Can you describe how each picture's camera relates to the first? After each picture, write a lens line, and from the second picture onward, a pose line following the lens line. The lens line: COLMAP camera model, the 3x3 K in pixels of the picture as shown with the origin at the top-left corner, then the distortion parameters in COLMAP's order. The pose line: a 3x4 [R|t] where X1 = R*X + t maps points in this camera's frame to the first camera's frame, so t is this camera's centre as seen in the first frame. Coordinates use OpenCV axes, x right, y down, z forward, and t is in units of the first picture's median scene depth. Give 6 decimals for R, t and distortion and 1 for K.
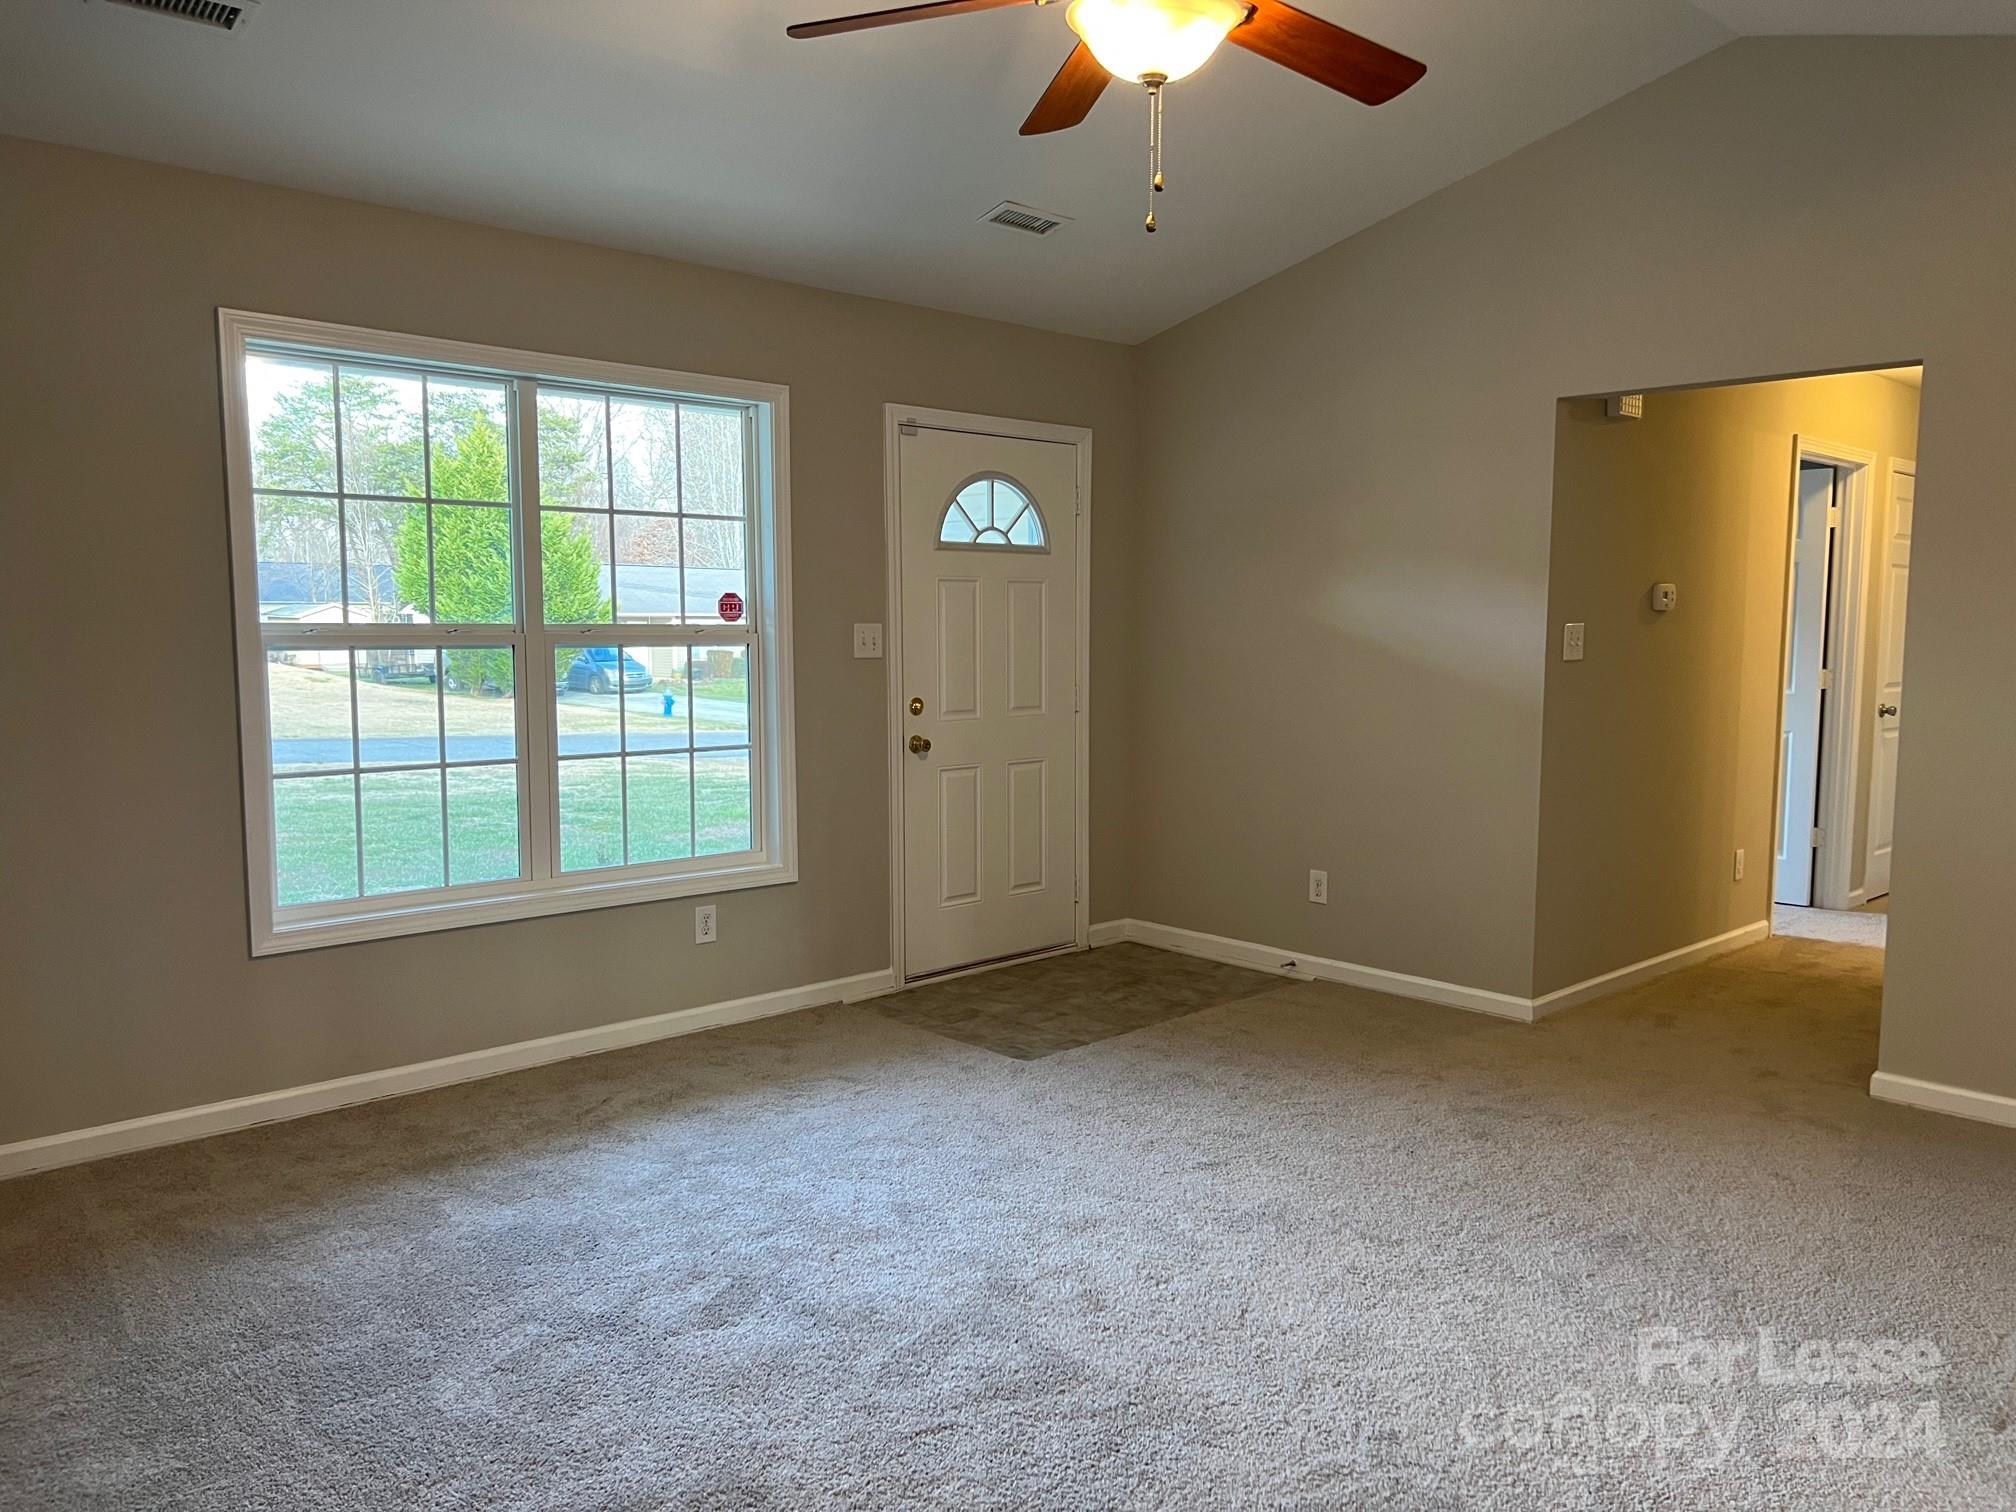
lens RADIAL K [[1521.0, 0, 1022.3], [0, 1521.0, 767.1], [0, 0, 1]] dist [0.063177, -0.067639]
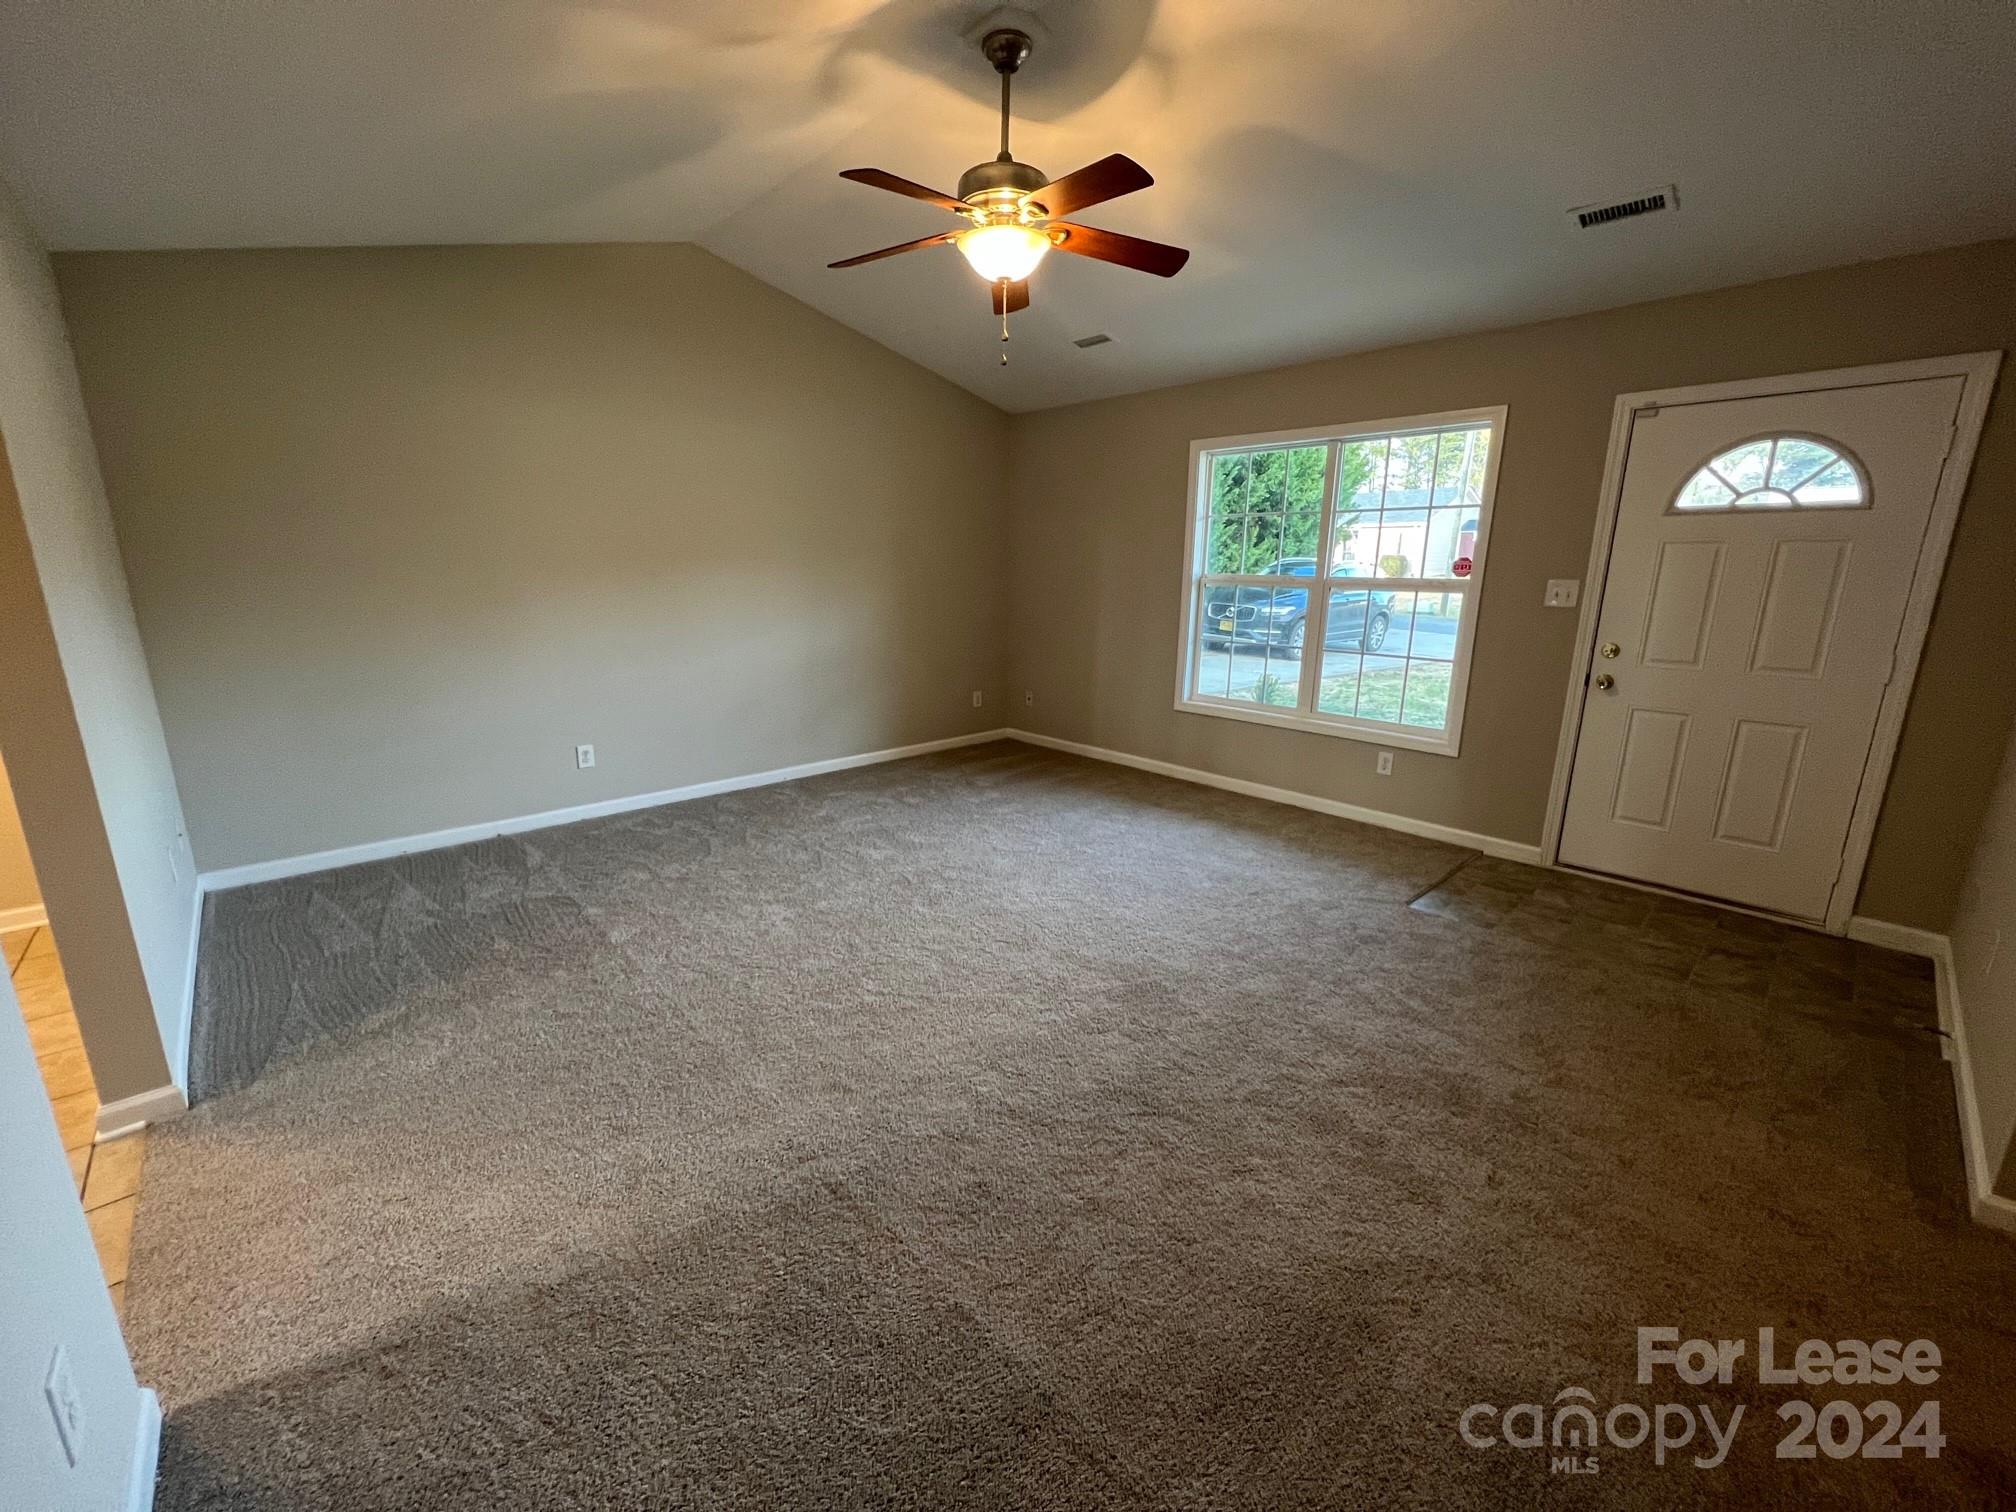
lens RADIAL K [[811.8, 0, 993.9], [0, 811.8, 750.3], [0, 0, 1]] dist [0.003910, -0.000291]
pose [[-0.020855, 0.222597, -0.974688, 0.715315], [-0.107250, 0.968776, 0.223541, -0.067447], [0.994013, 0.109197, 0.003670, 0.633455]]
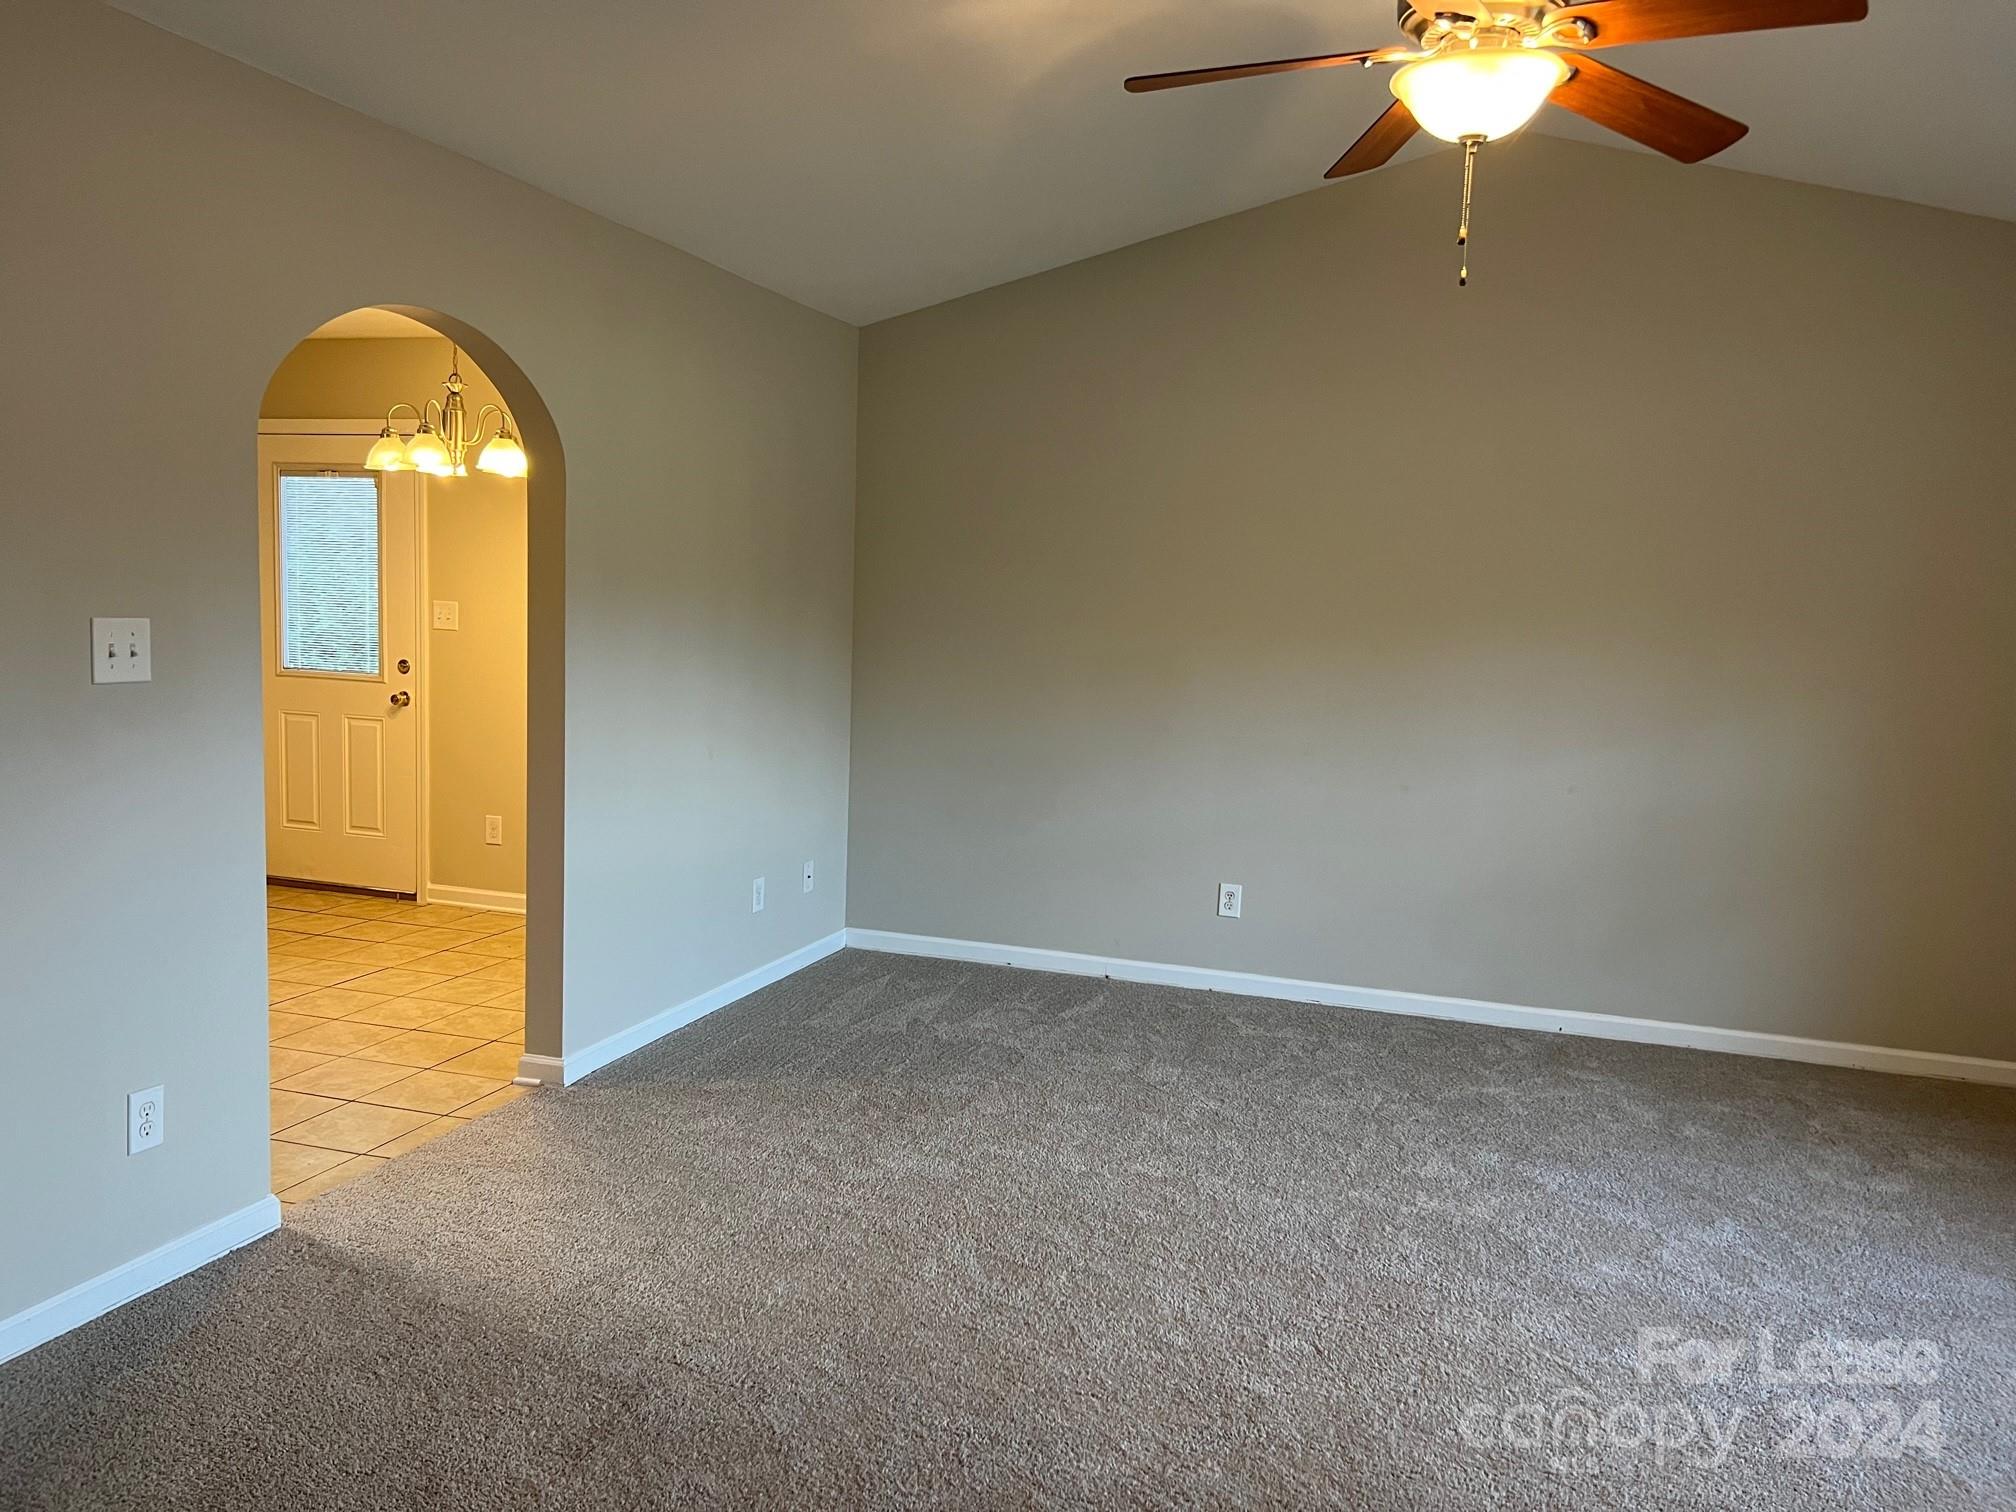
lens RADIAL K [[1521.0, 0, 1005.6], [0, 1521.0, 759.9], [0, 0, 1]] dist [0.063177, -0.067639]
pose [[-0.882578, 0.012327, -0.470004, 0.520716], [-0.090705, 0.976413, 0.195936, -0.128544], [0.461333, 0.215560, -0.860642, 1.113240]]
